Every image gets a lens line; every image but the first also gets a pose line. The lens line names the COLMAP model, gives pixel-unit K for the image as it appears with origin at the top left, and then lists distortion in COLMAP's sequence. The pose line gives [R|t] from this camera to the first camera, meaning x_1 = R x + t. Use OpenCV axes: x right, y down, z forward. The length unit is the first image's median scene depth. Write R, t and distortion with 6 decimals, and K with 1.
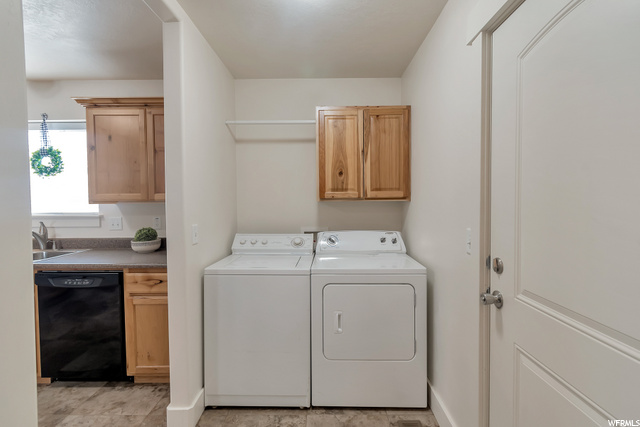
lens RADIAL K [[294.8, 0, 320.0], [0, 294.8, 213.5], [0, 0, 1]] dist [-0.000013, -0.000048]
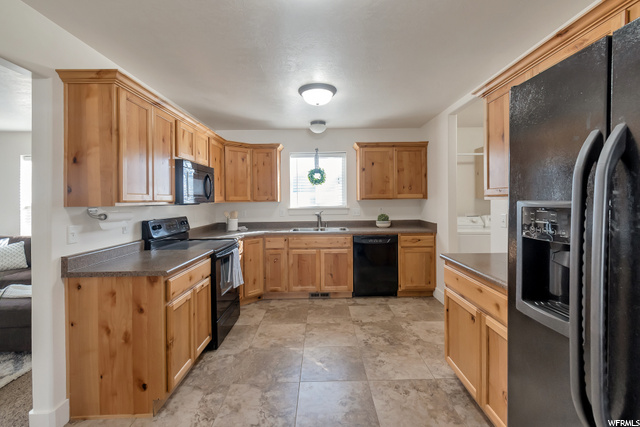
lens RADIAL K [[295.6, 0, 323.8], [0, 295.6, 203.3], [0, 0, 1]] dist [0.001076, 0.000011]
pose [[0.999689, -0.007945, 0.023645, -1.038274], [0.008702, 0.999447, -0.032095, 0.041565], [-0.023377, 0.032290, 0.999205, -0.791667]]
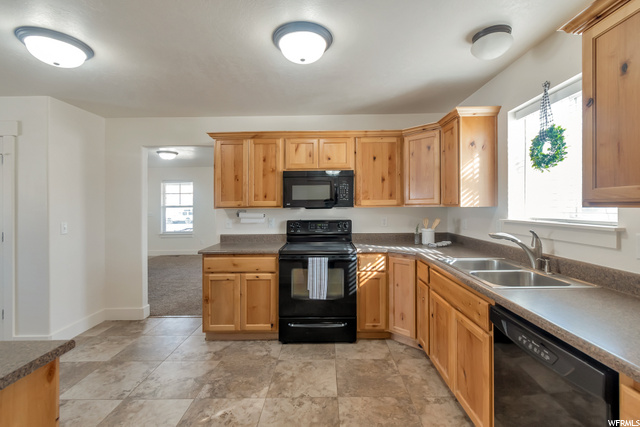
lens RADIAL K [[290.6, 0, 325.5], [0, 290.6, 206.9], [0, 0, 1]] dist [-0.000354, -0.000144]
pose [[0.000476, 0.008699, -0.999962, -0.240123], [-0.035919, 0.999317, 0.008676, -0.020234], [0.999355, 0.035913, 0.000788, 0.516712]]
